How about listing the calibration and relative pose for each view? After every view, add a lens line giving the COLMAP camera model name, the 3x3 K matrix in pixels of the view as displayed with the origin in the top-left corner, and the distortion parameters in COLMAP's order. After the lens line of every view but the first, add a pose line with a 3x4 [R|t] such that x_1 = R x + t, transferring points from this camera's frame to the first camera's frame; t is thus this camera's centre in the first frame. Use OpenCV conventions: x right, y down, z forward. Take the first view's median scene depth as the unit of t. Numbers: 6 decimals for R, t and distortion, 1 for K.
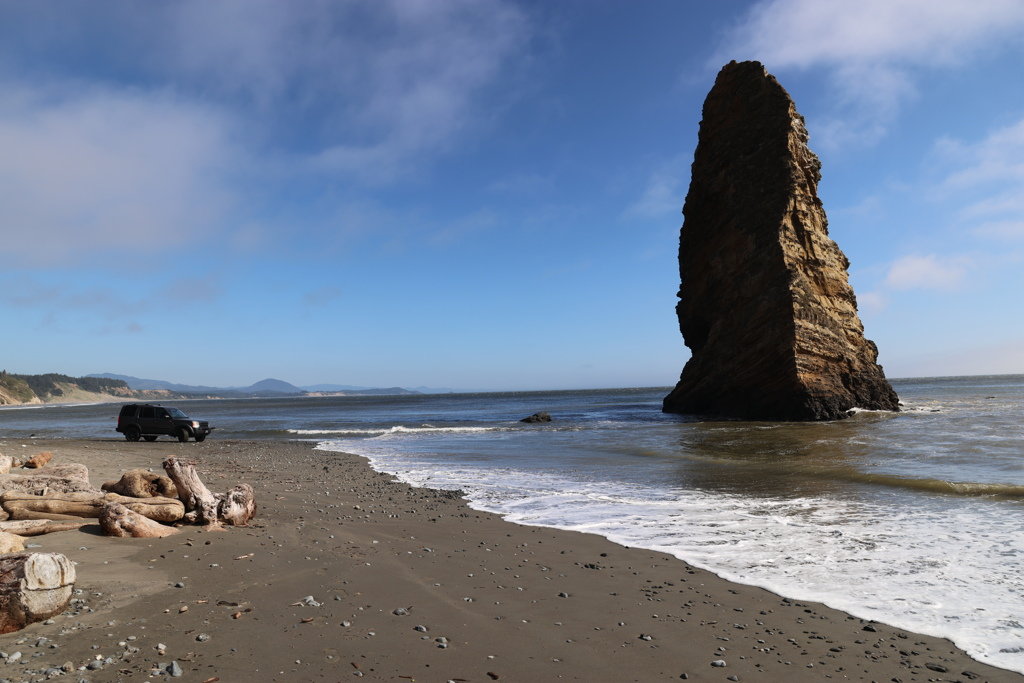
lens RADIAL K [[747.8, 0, 505.2], [0, 747.8, 337.7], [0, 0, 1]] dist [-0.089580, 0.091495]
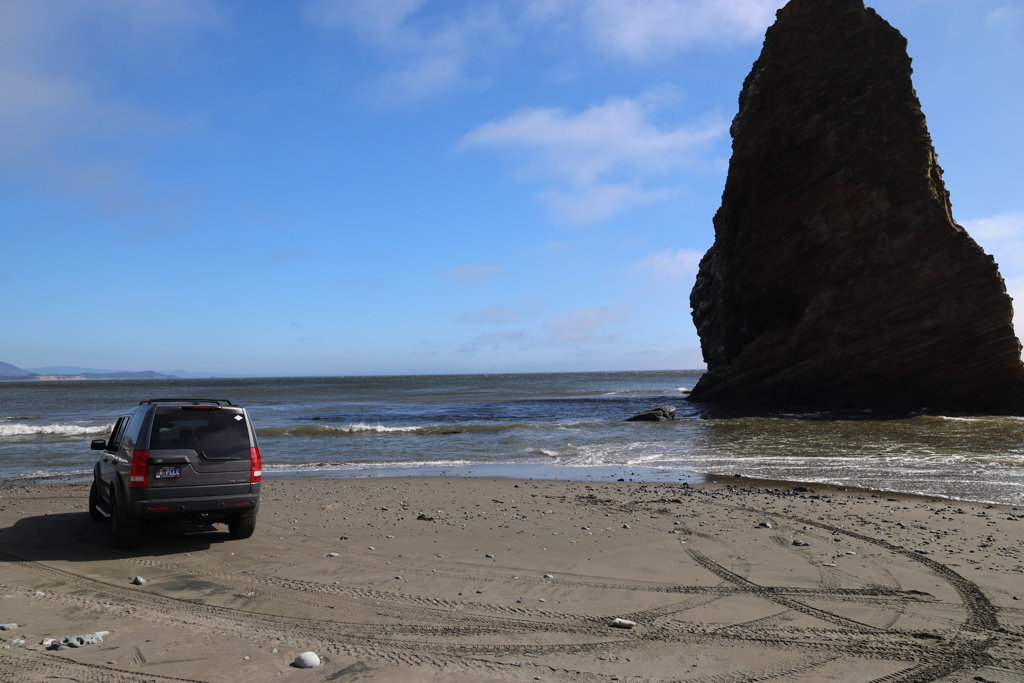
lens RADIAL K [[747.8, 0, 491.6], [0, 747.8, 322.0], [0, 0, 1]] dist [-0.089580, 0.091495]
pose [[0.946702, 0.032522, 0.320464, -0.315068], [-0.031451, 0.999469, -0.008519, 0.026793], [-0.320571, -0.002014, 0.947222, 0.339862]]
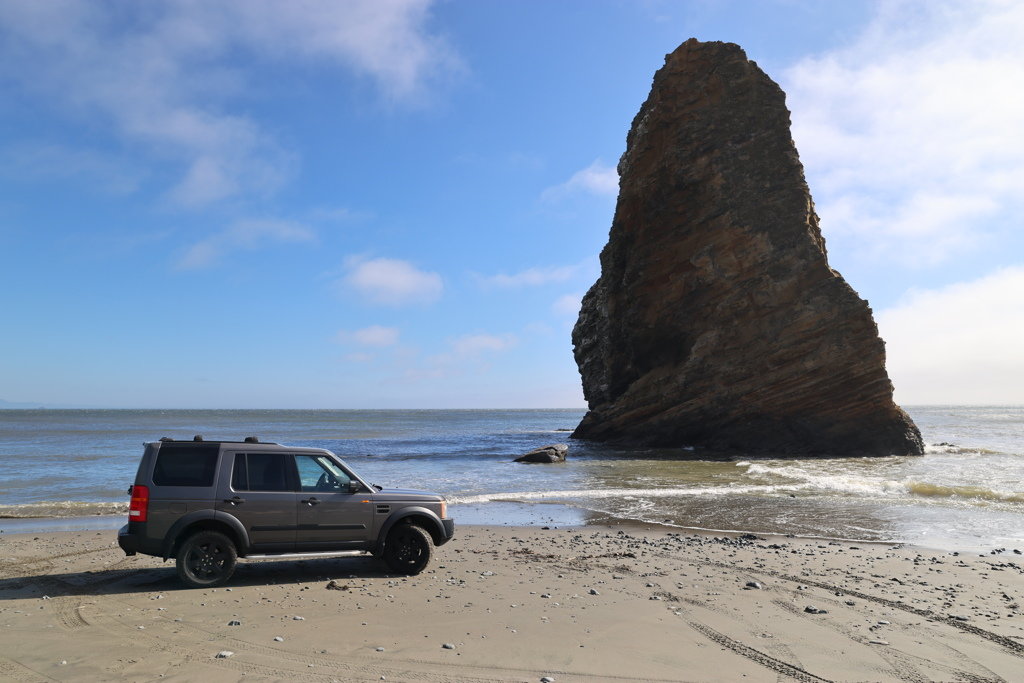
lens RADIAL K [[747.8, 0, 502.1], [0, 747.8, 325.5], [0, 0, 1]] dist [-0.089580, 0.091495]
pose [[0.865307, 0.078670, 0.495030, -0.317417], [-0.055189, 0.996555, -0.061902, 0.032662], [-0.498194, 0.026244, 0.866668, 0.391394]]
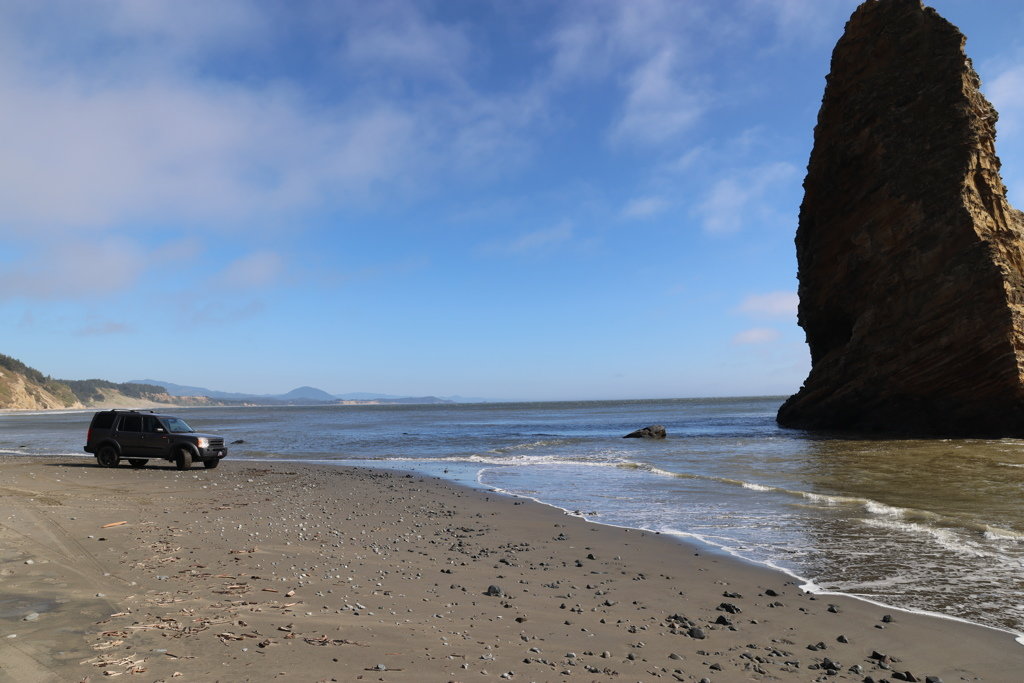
lens RADIAL K [[733.6, 0, 494.3], [0, 733.6, 333.0], [0, 0, 1]] dist [-0.108379, 0.103482]
pose [[0.998557, 0.004748, -0.053487, -0.071853], [-0.005919, 0.999746, -0.021761, 0.018911], [0.053370, 0.022046, 0.998331, 0.203318]]
